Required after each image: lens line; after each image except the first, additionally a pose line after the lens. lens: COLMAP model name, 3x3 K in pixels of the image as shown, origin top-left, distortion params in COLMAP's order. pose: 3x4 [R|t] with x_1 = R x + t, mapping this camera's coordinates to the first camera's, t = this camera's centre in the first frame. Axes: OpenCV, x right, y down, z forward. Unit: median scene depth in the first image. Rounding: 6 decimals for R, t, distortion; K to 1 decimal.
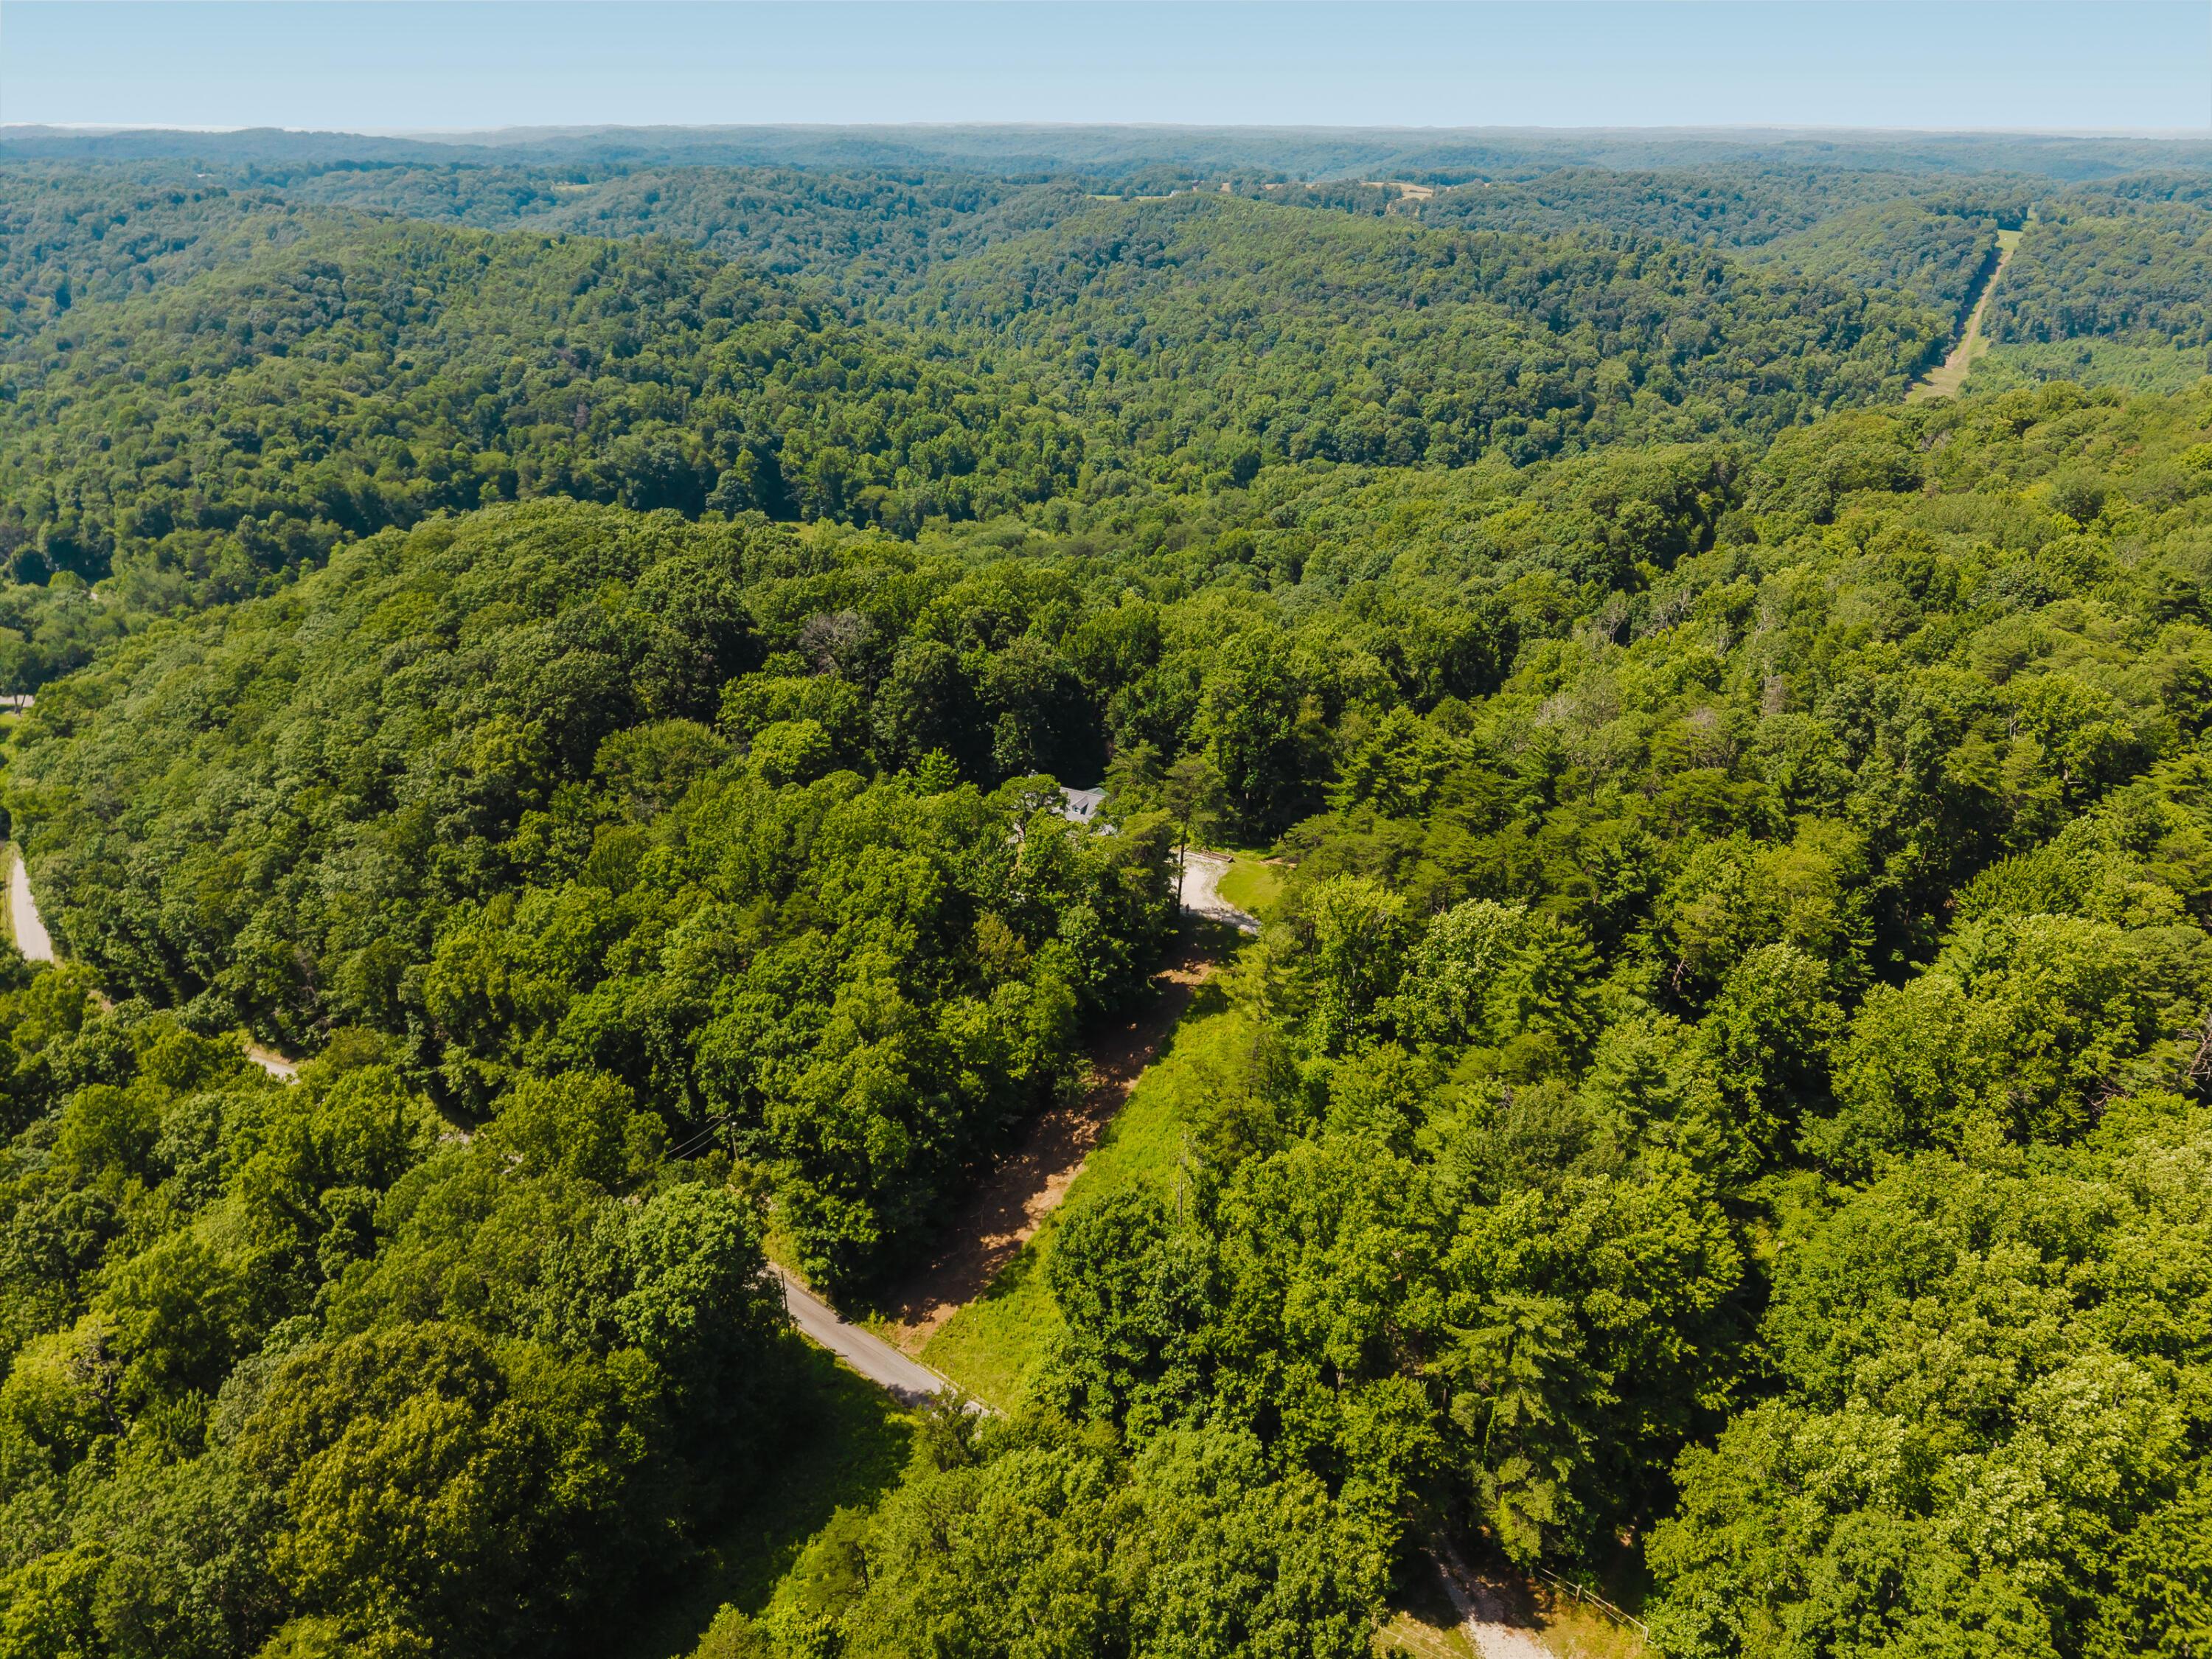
lens RADIAL K [[1479.2, 0, 1106.0], [0, 1479.2, 829.5], [0, 0, 1]] dist [0.018959, -0.013826]
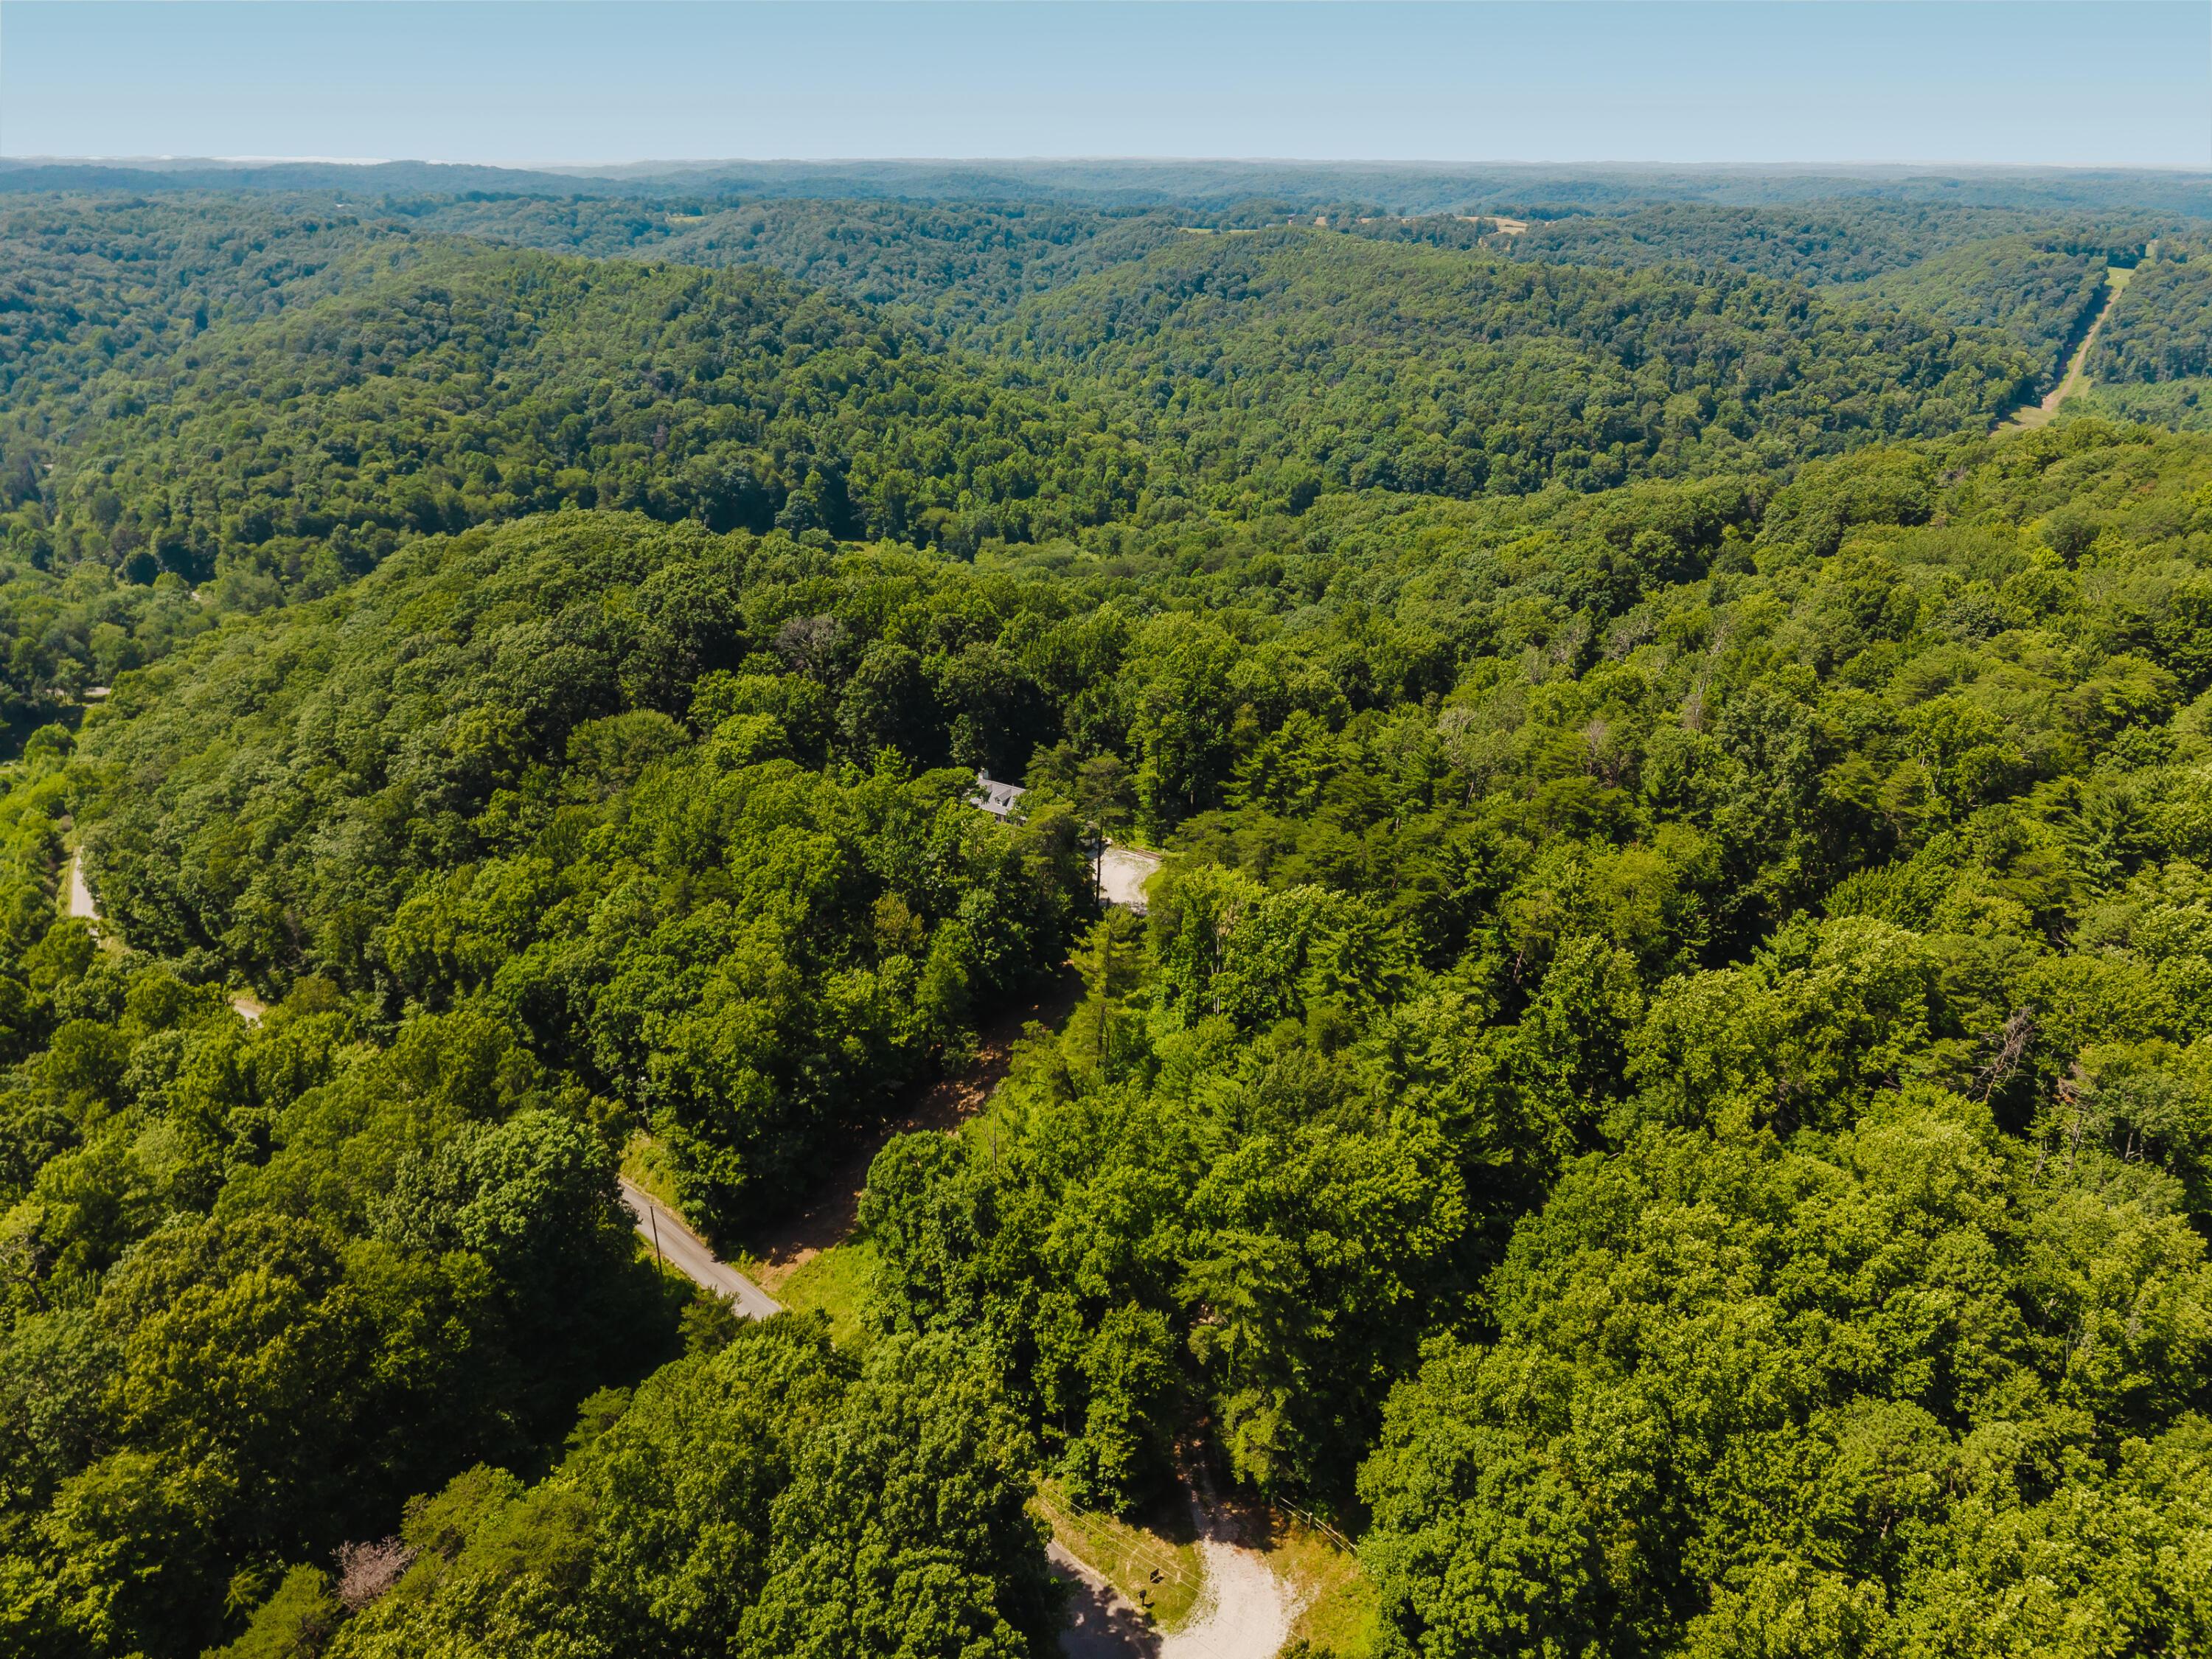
lens RADIAL K [[1479.2, 0, 1106.0], [0, 1479.2, 829.5], [0, 0, 1]] dist [0.018959, -0.013826]
pose [[0.997450, 0.031008, -0.064287, 0.102145], [-0.032227, 0.999318, -0.018007, 0.018228], [0.063685, 0.020032, 0.997769, -0.039019]]
